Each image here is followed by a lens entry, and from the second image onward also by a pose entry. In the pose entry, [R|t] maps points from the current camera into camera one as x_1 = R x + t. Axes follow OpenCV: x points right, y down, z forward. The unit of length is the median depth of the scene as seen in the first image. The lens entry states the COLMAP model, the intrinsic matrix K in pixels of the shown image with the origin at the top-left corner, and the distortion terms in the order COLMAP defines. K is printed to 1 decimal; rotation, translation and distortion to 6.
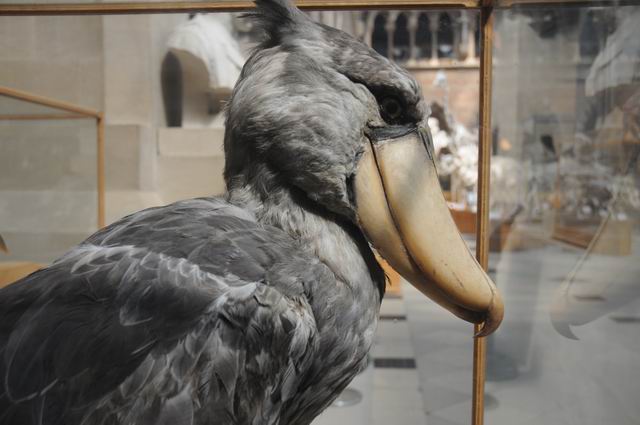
lens RADIAL K [[685.8, 0, 317.5], [0, 685.8, 212.0], [0, 0, 1]] dist [-0.052995, 0.000000]
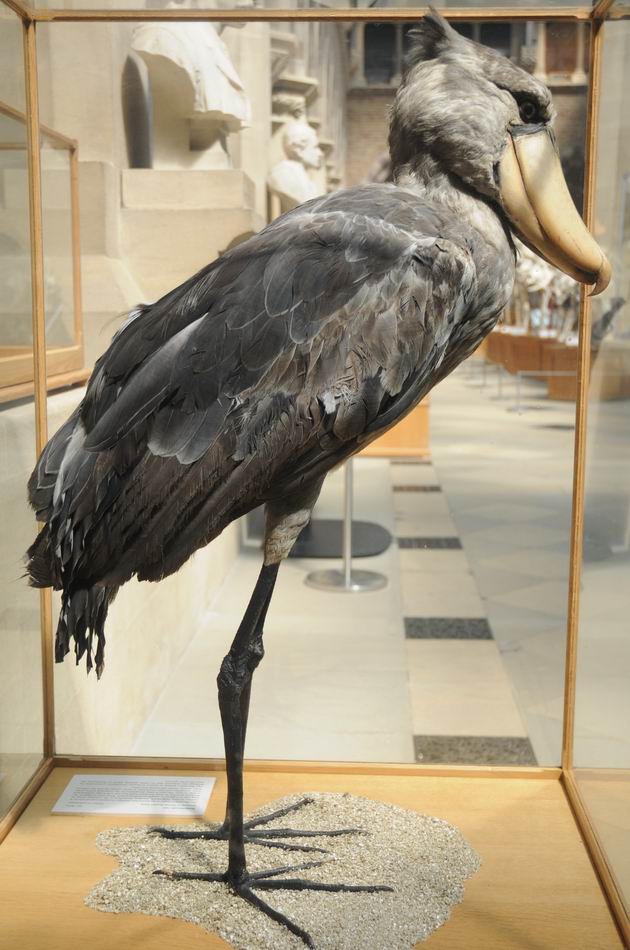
lens RADIAL K [[1246.2, 0, 318.4], [0, 1246.2, 477.7], [0, 0, 1]] dist [0.002210, 0.000000]
pose [[0.998585, -0.008884, 0.052437, -0.419702], [0.003906, 0.995538, 0.094282, 0.317949], [-0.053041, -0.093944, 0.994164, -1.390388]]
